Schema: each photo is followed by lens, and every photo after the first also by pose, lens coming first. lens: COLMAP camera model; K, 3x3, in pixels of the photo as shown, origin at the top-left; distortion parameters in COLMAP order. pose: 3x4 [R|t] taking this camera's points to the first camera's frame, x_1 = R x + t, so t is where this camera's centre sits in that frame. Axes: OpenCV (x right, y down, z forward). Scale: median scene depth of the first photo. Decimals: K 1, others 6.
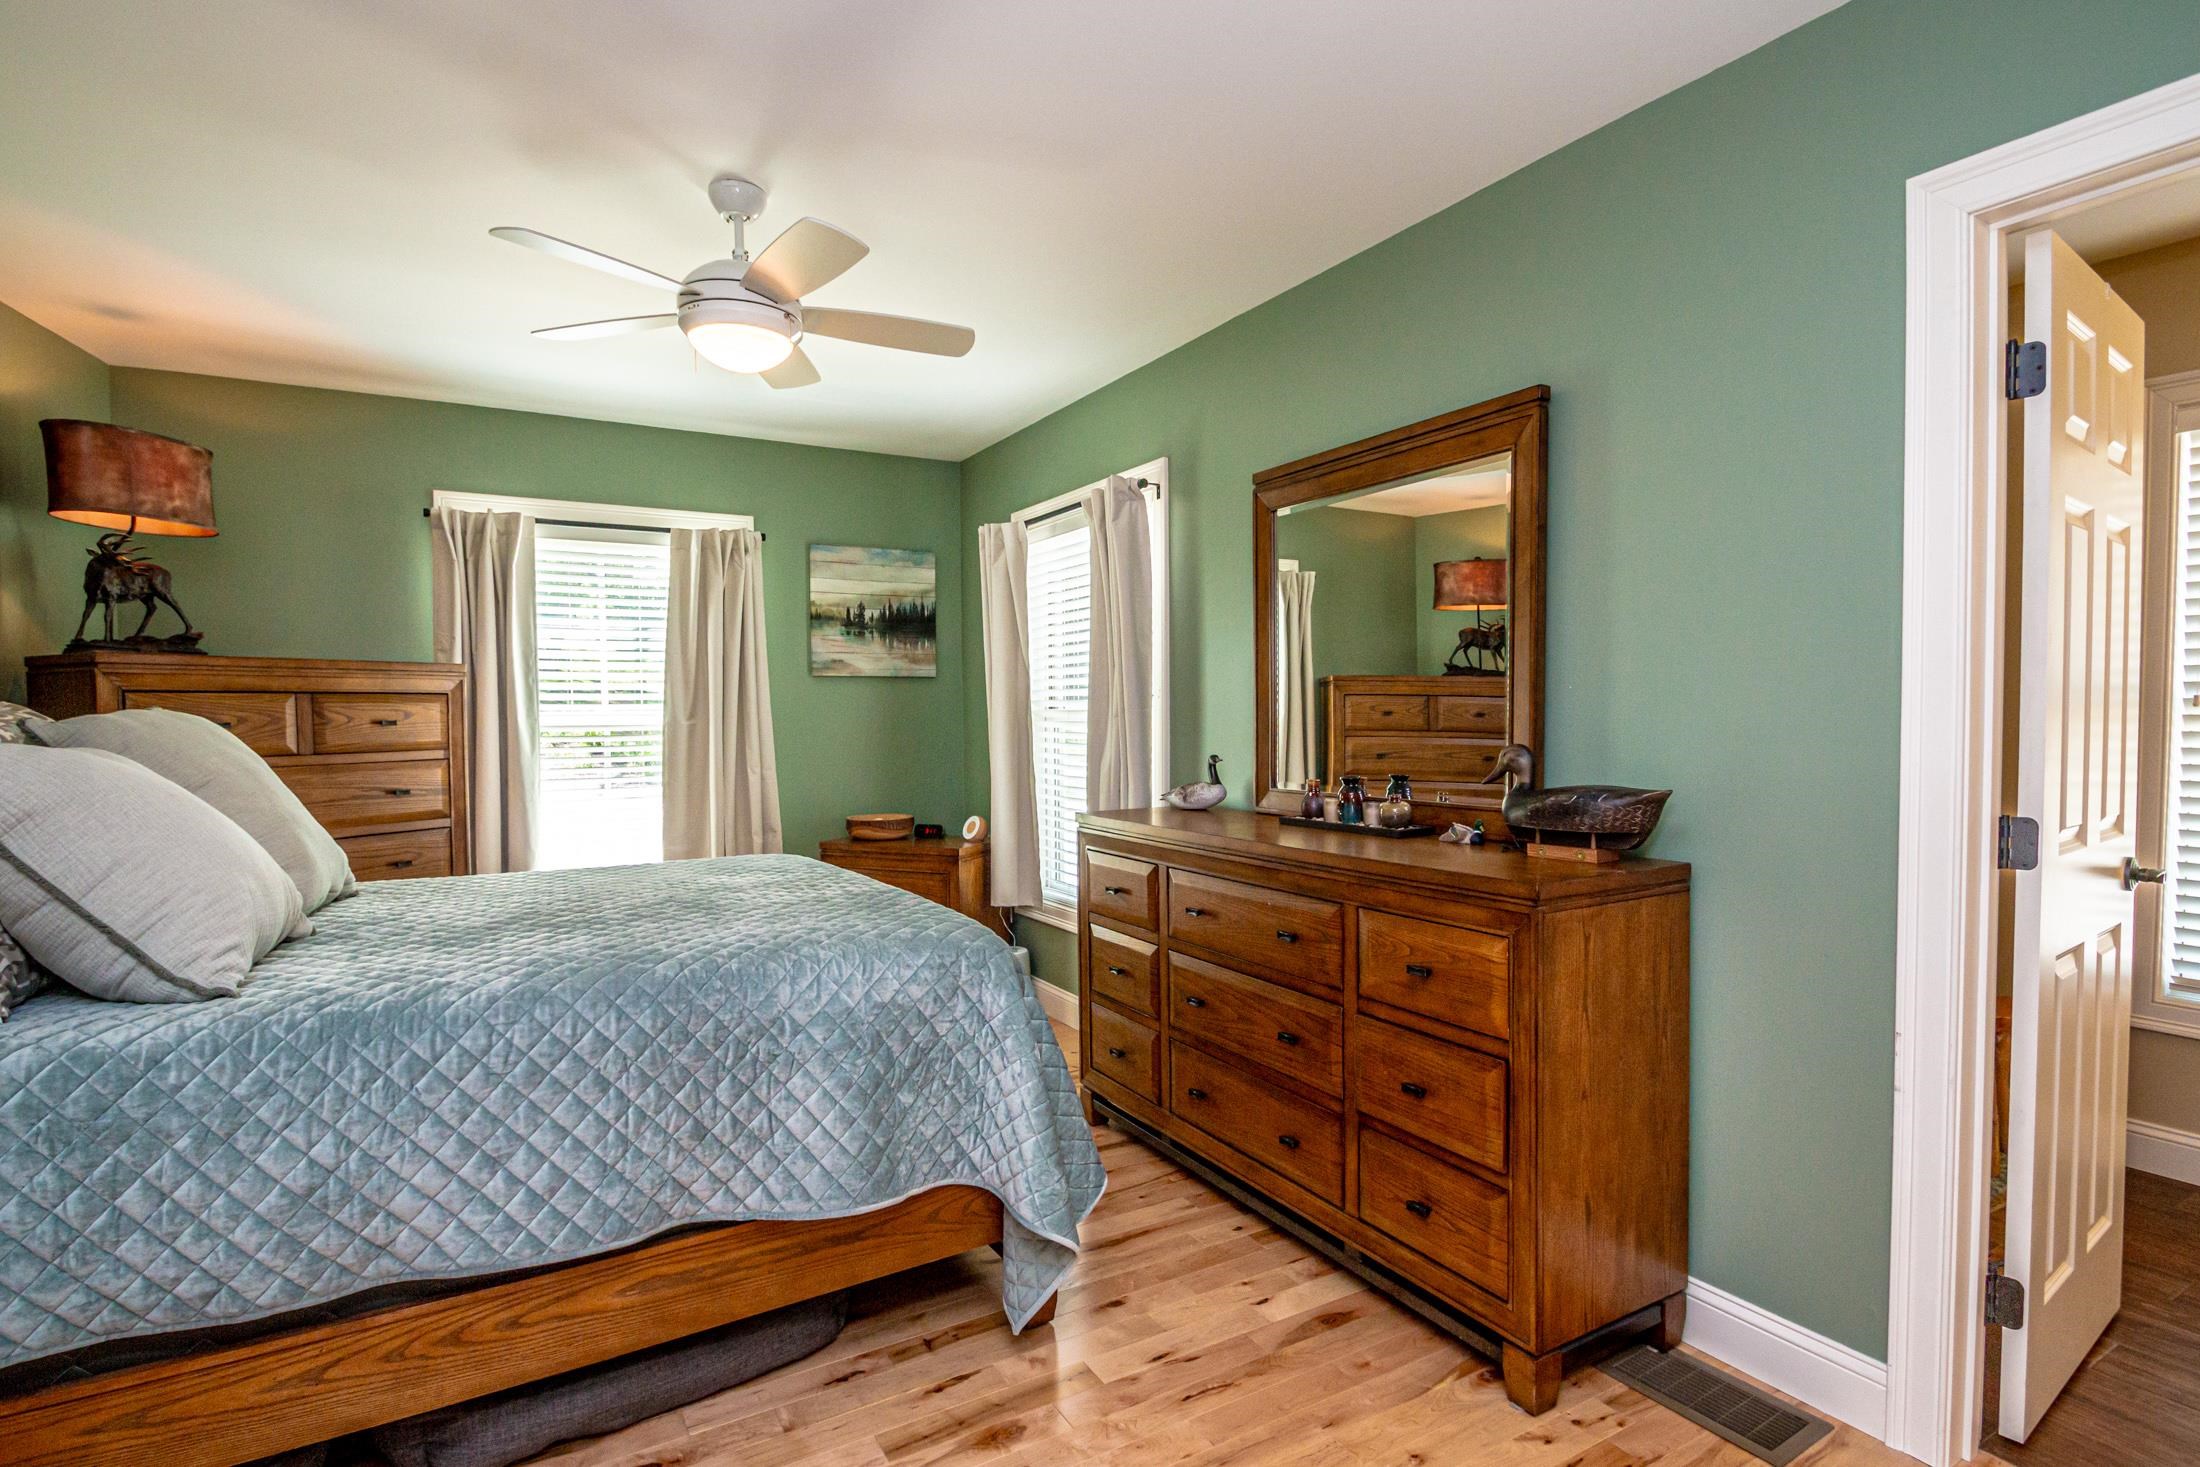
lens RADIAL K [[1082.2, 0, 1110.9], [0, 1082.2, 732.6], [0, 0, 1]] dist [-0.002470, -0.002702]
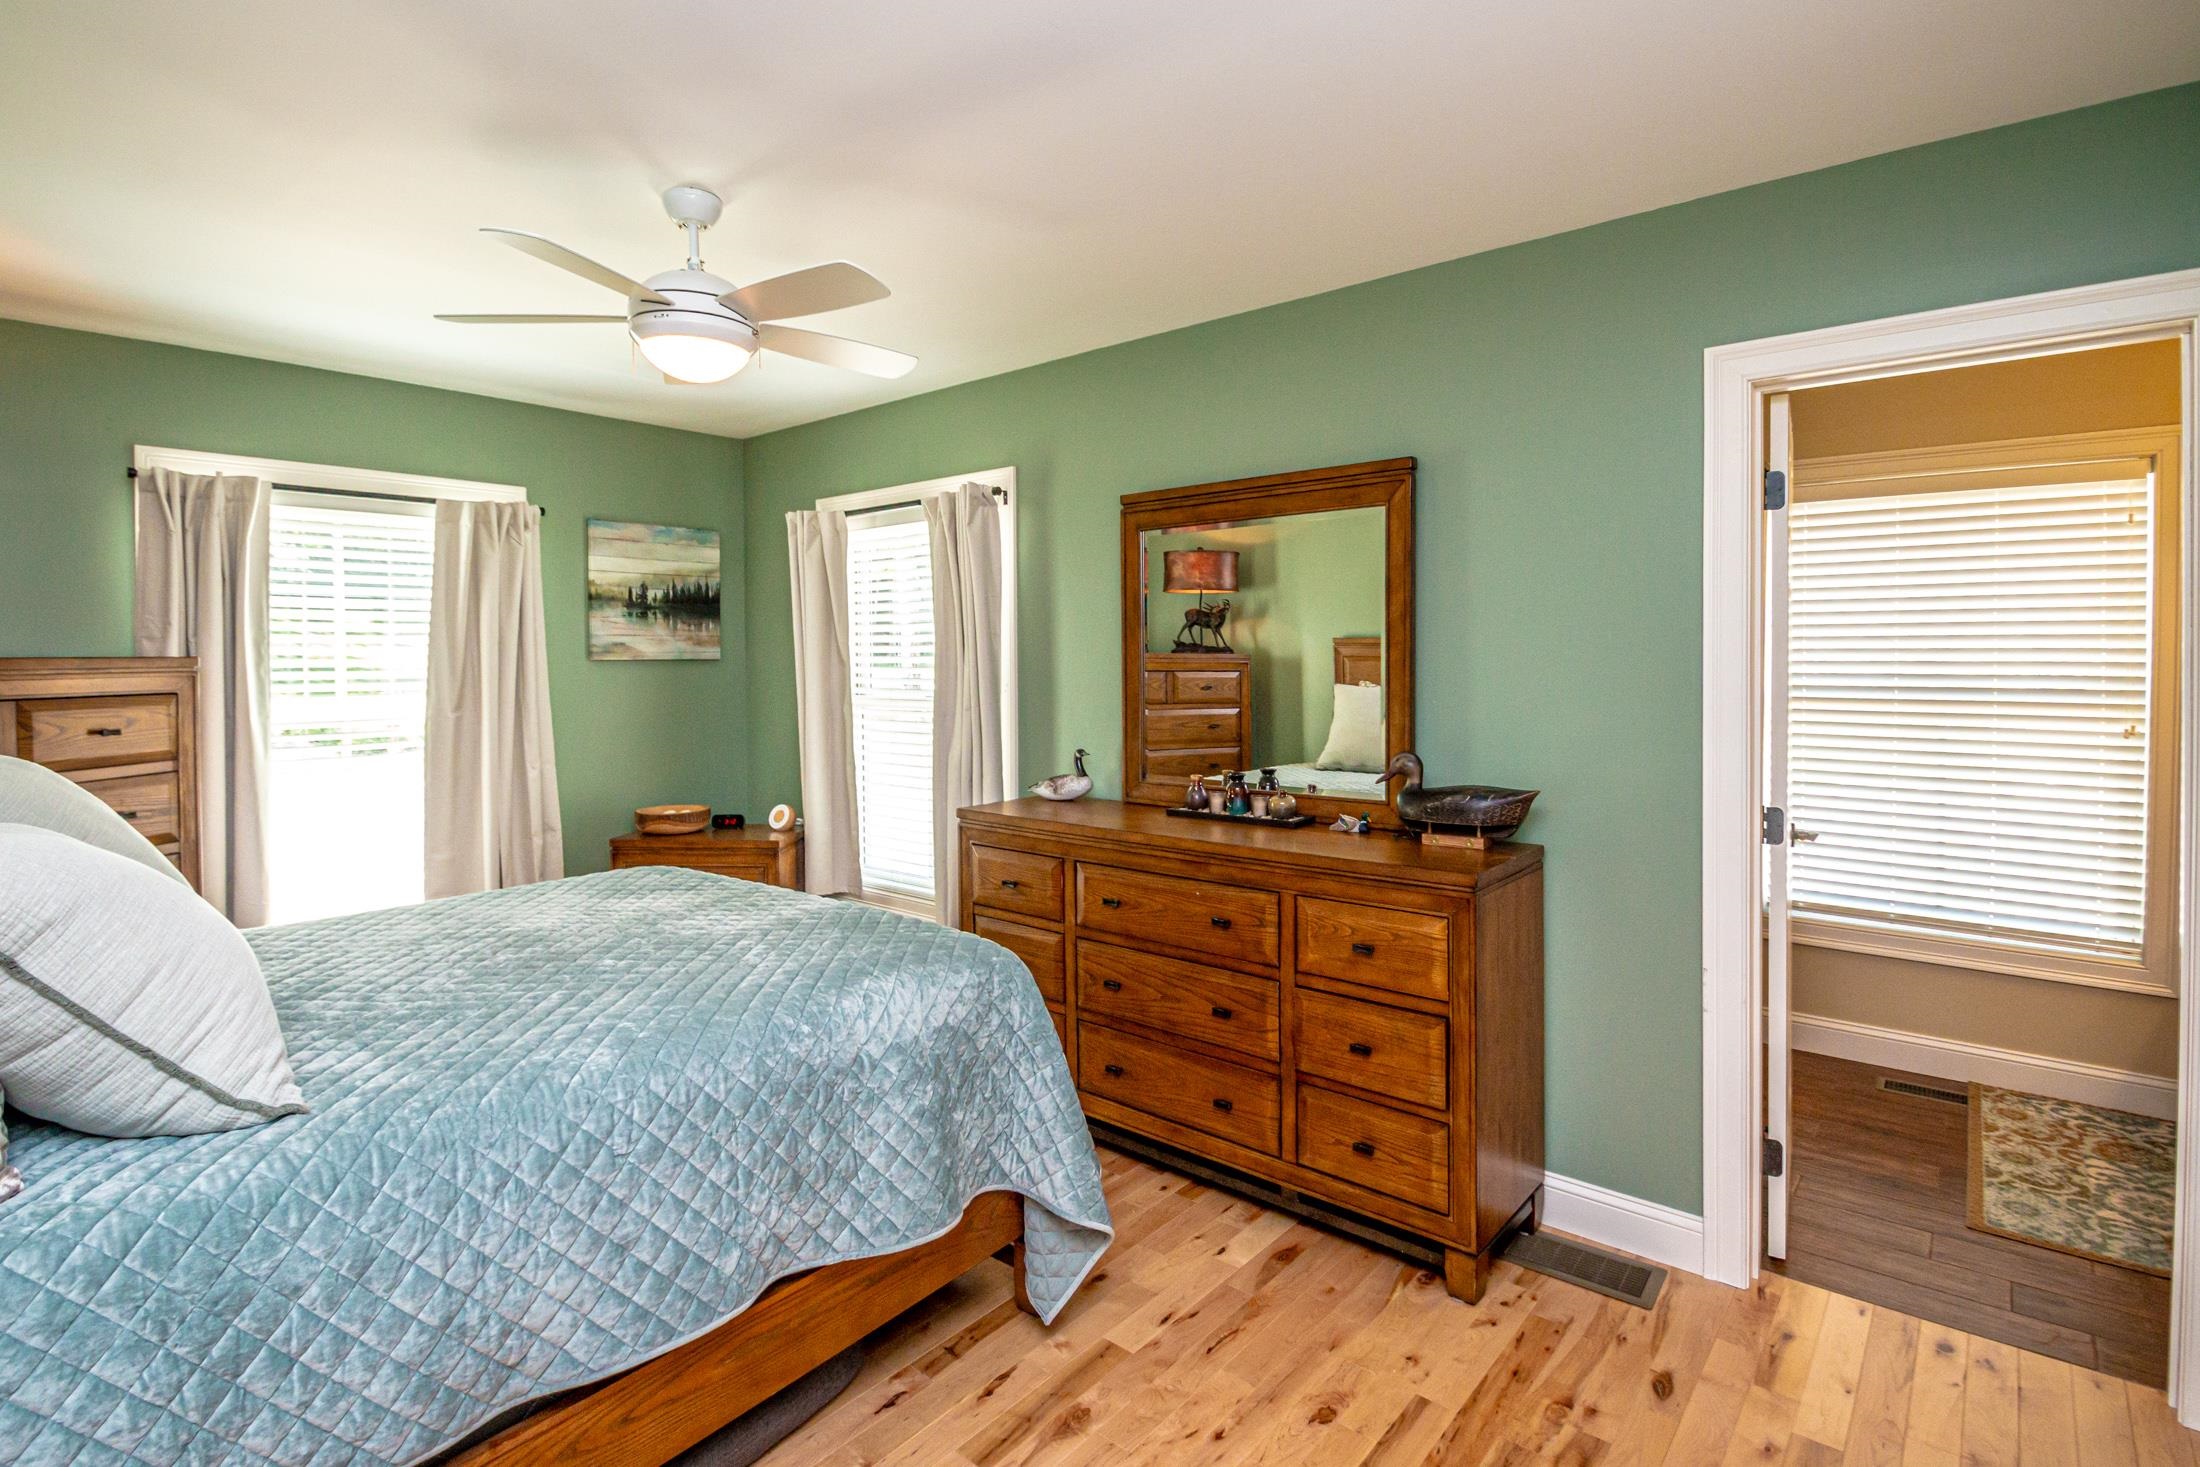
lens RADIAL K [[1064.3, 0, 1094.7], [0, 1064.3, 656.4], [0, 0, 1]] dist [-0.000003, -0.000987]
pose [[0.944191, 0.002305, 0.329390, -0.369621], [0.004554, 0.999789, -0.020051, -0.077642], [-0.329367, 0.020432, 0.943981, -0.021051]]
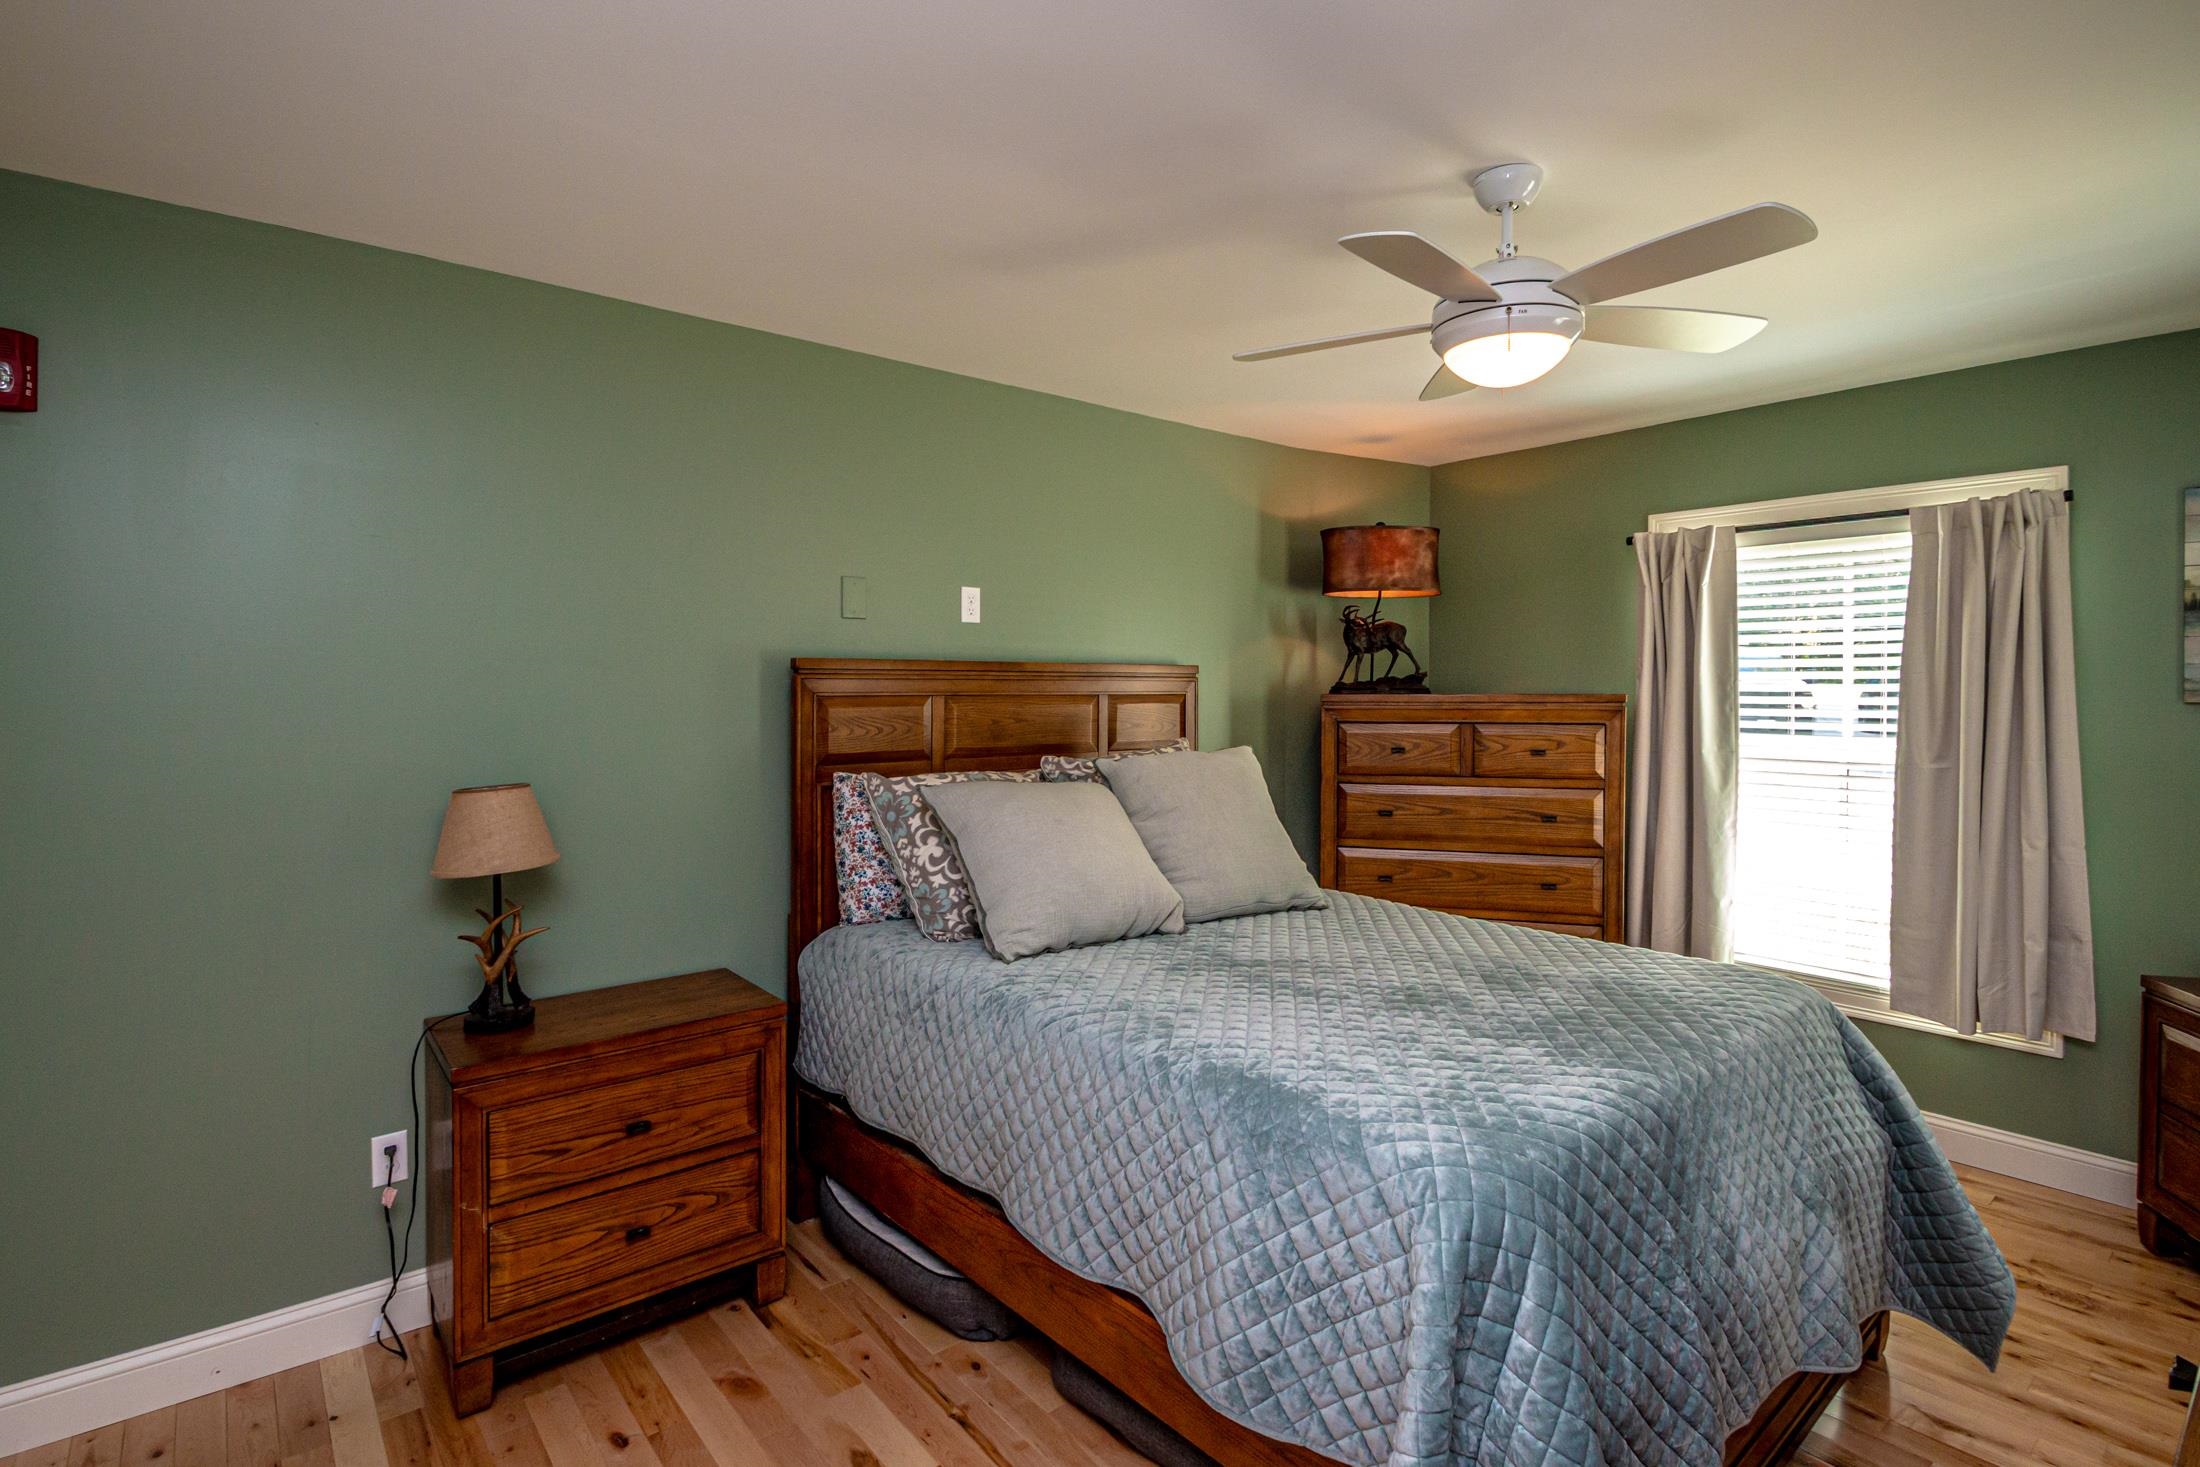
lens RADIAL K [[1064.3, 0, 1094.7], [0, 1064.3, 656.4], [0, 0, 1]] dist [-0.000003, -0.000987]
pose [[0.146007, -0.019069, -0.989100, 0.506713], [-0.022121, 0.999501, -0.022535, -0.112487], [0.989036, 0.025170, 0.145513, 0.658319]]
